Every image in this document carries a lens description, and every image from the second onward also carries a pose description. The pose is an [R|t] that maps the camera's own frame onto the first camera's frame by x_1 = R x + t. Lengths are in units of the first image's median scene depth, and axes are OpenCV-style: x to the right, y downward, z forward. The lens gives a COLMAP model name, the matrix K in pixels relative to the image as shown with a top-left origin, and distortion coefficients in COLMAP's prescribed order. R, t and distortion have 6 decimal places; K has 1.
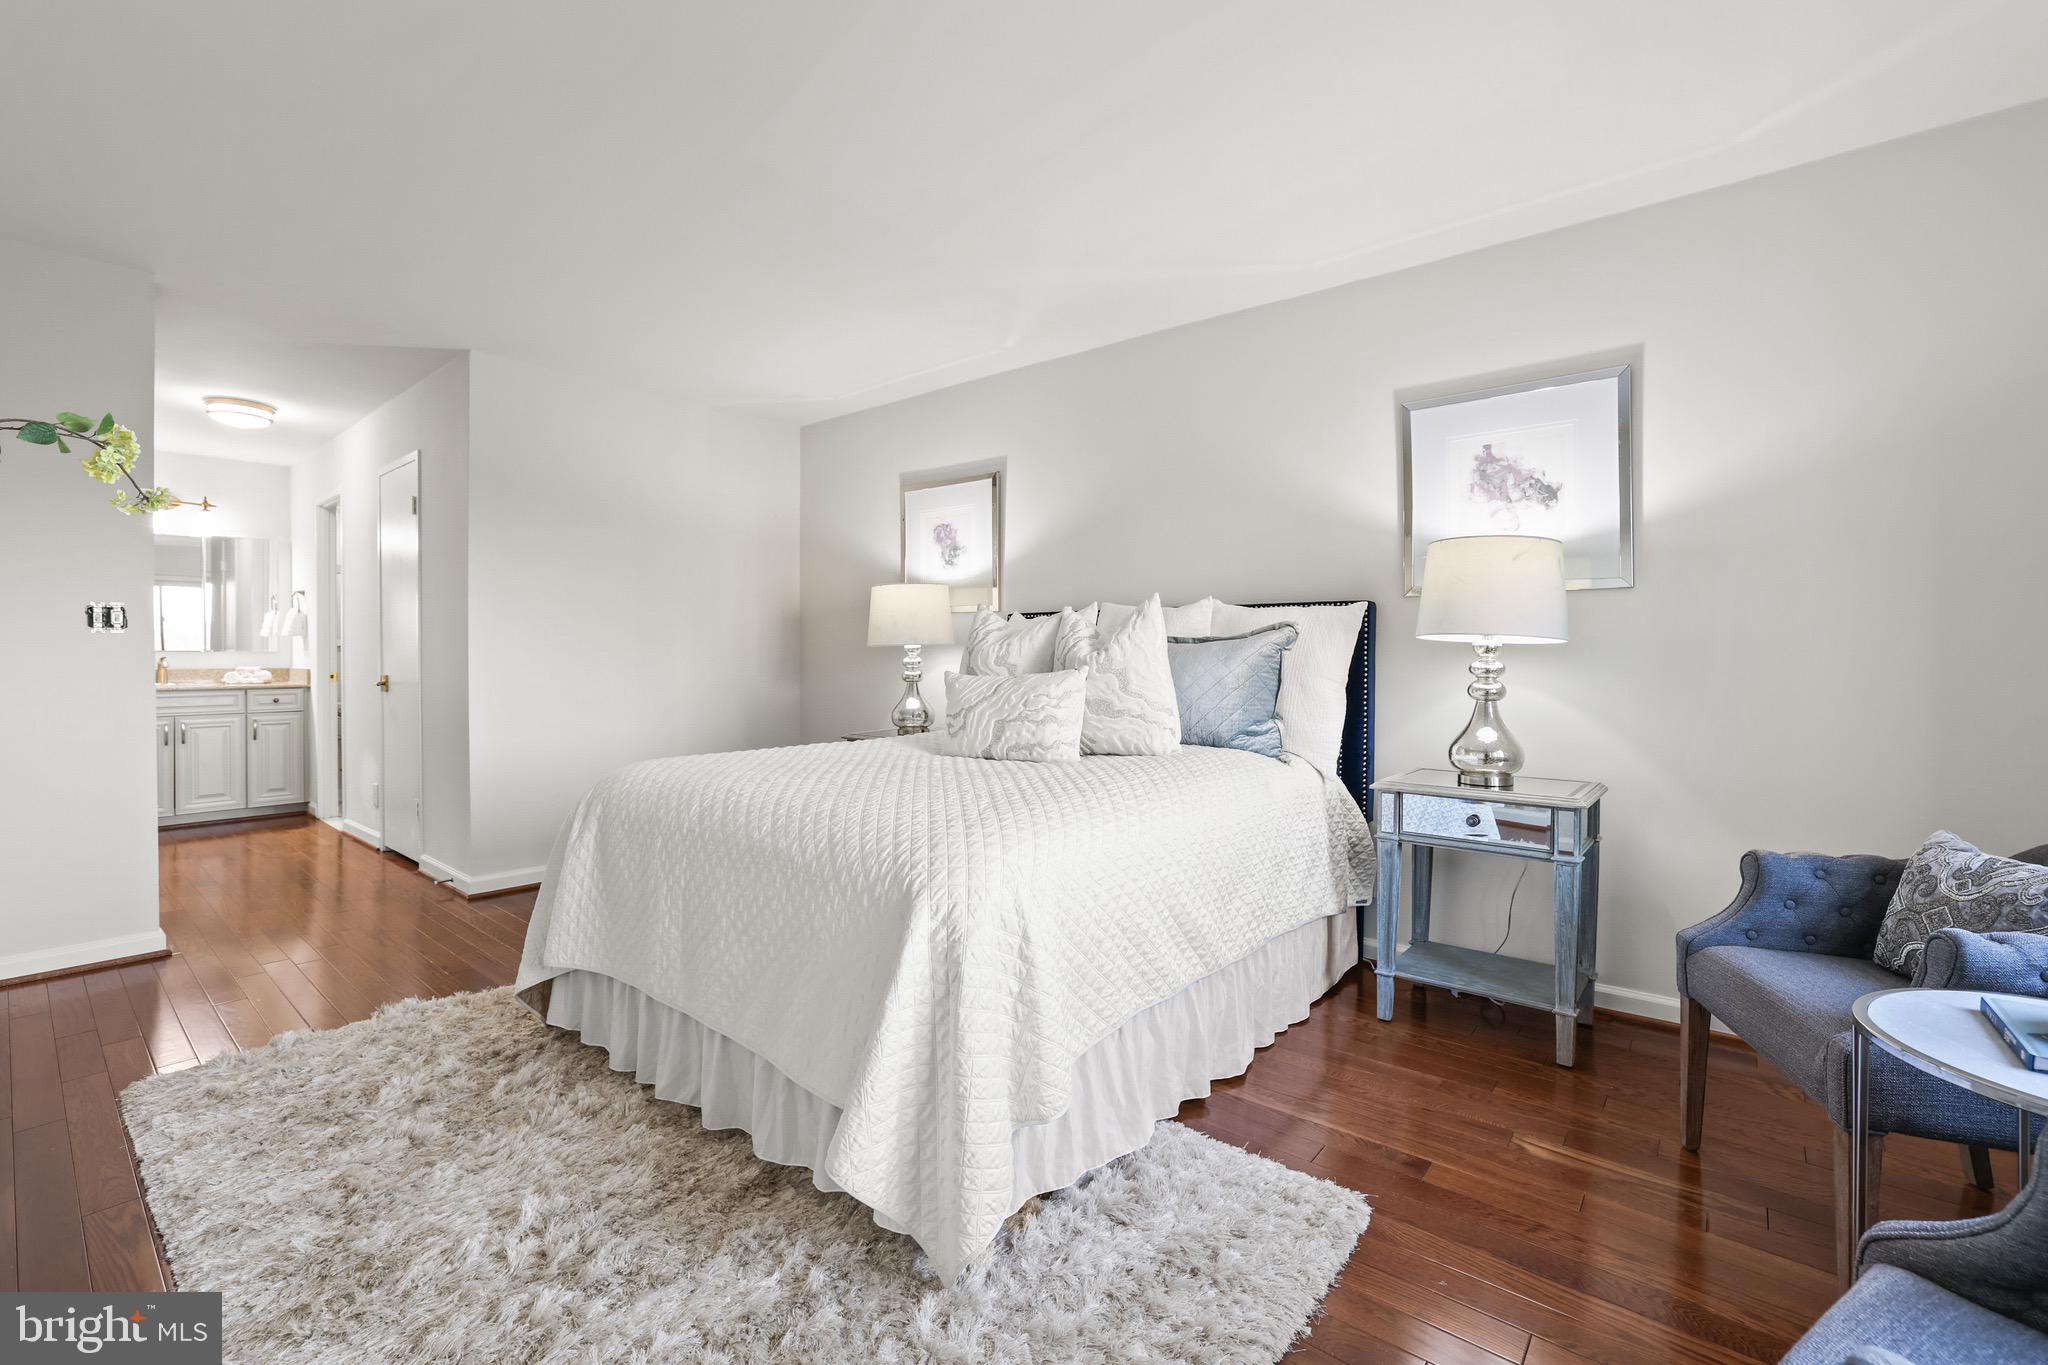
lens RADIAL K [[896.4, 0, 1023.6], [0, 896.4, 656.7], [0, 0, 1]] dist [-0.024302, 0.000754]
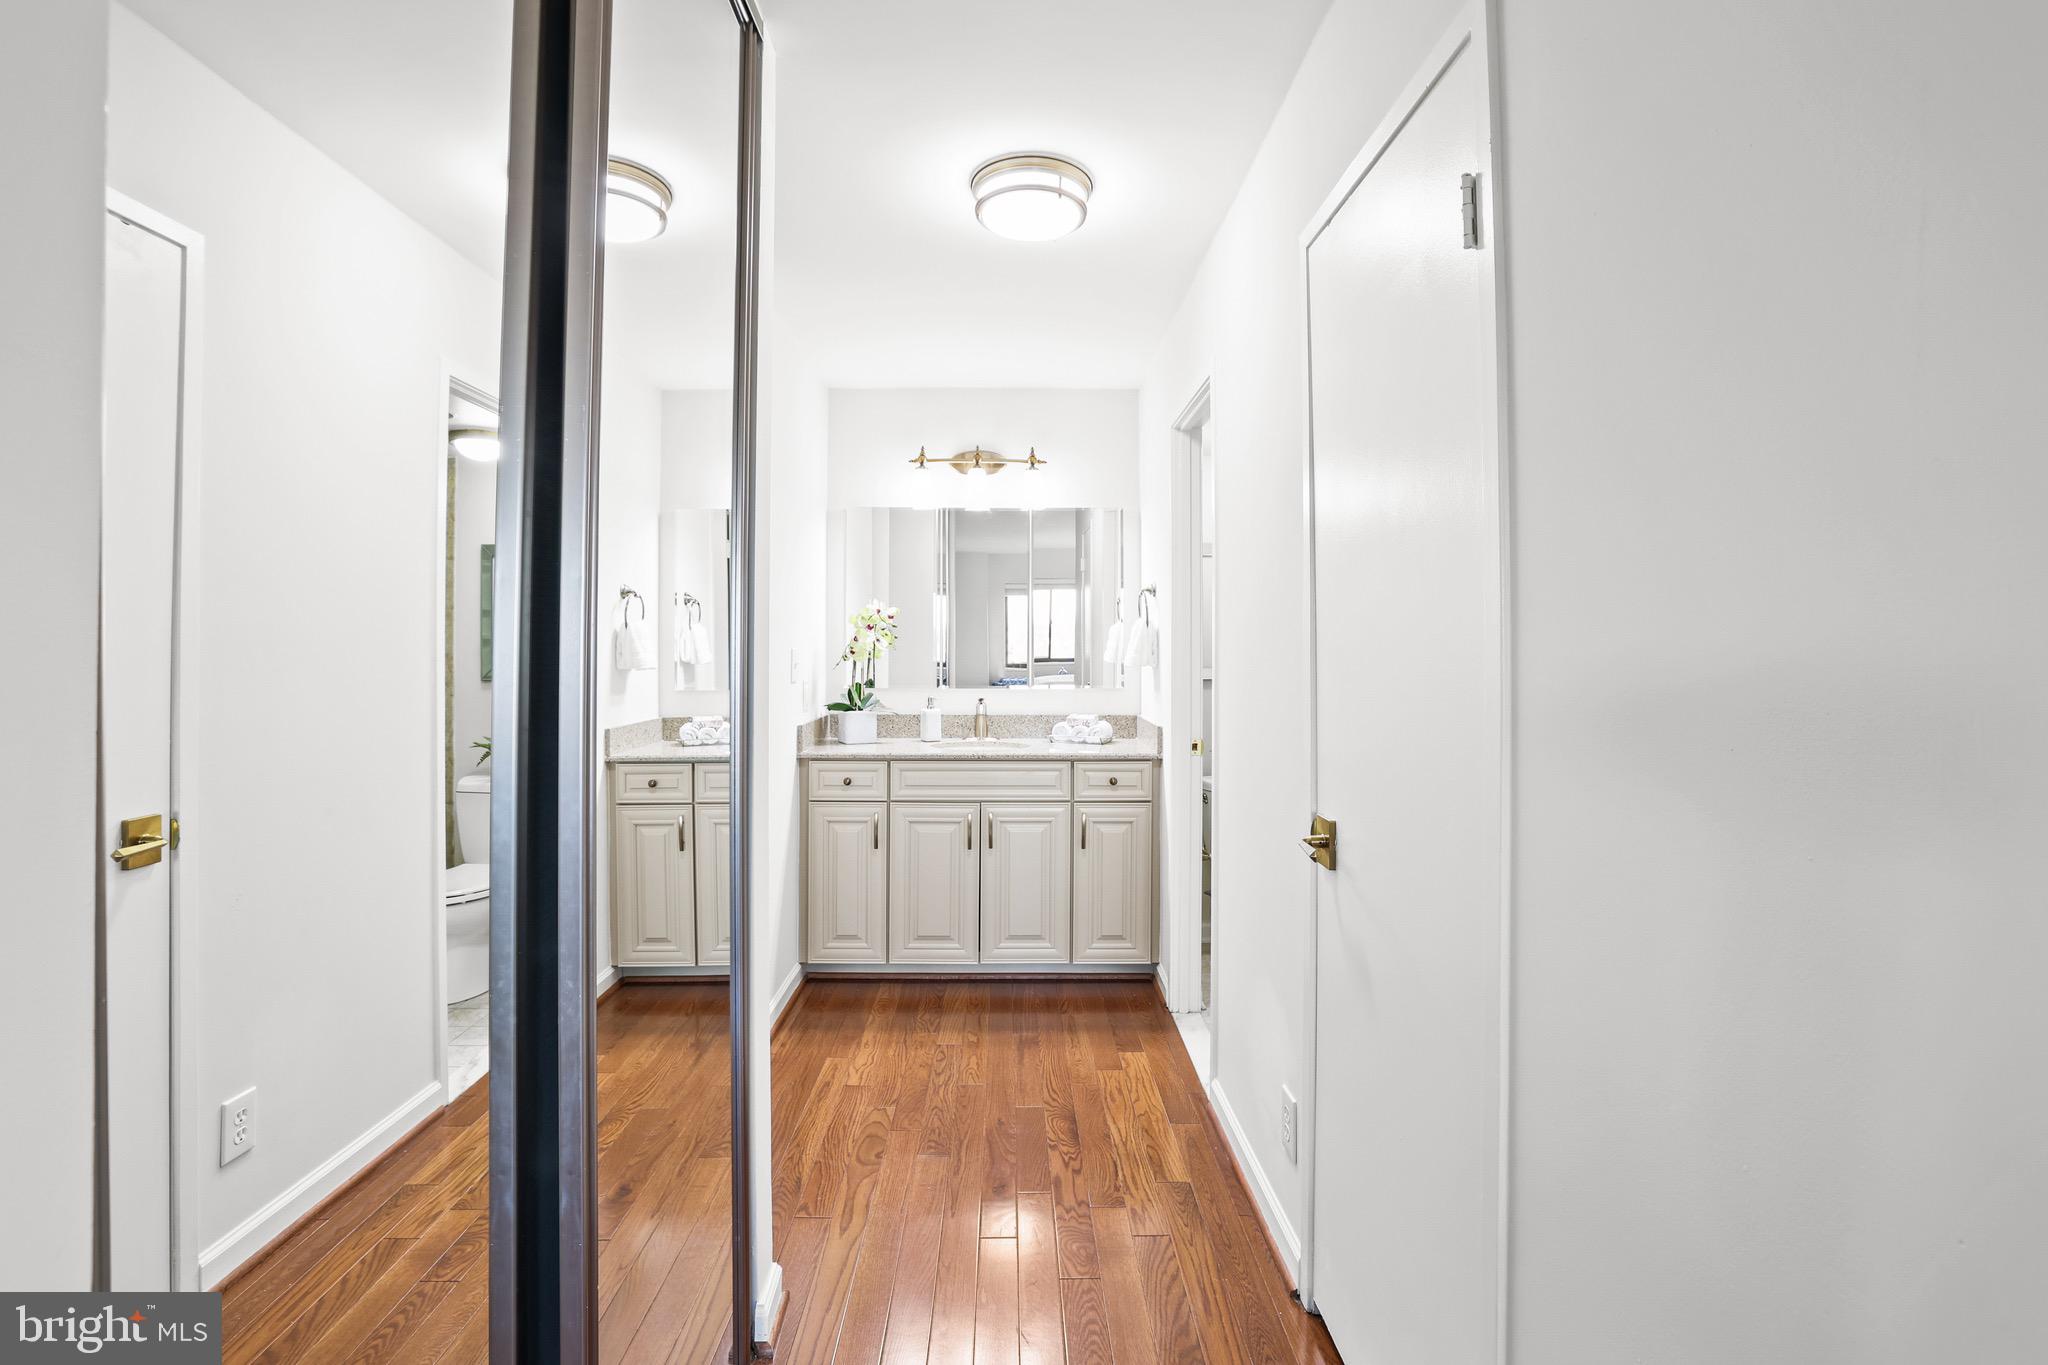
lens RADIAL K [[896.4, 0, 1023.6], [0, 896.4, 656.7], [0, 0, 1]] dist [-0.024302, 0.000754]
pose [[0.659210, 0.009515, -0.751899, -0.448513], [-0.003558, 0.999948, 0.009534, -0.036277], [0.751951, -0.003610, 0.659209, 0.570843]]
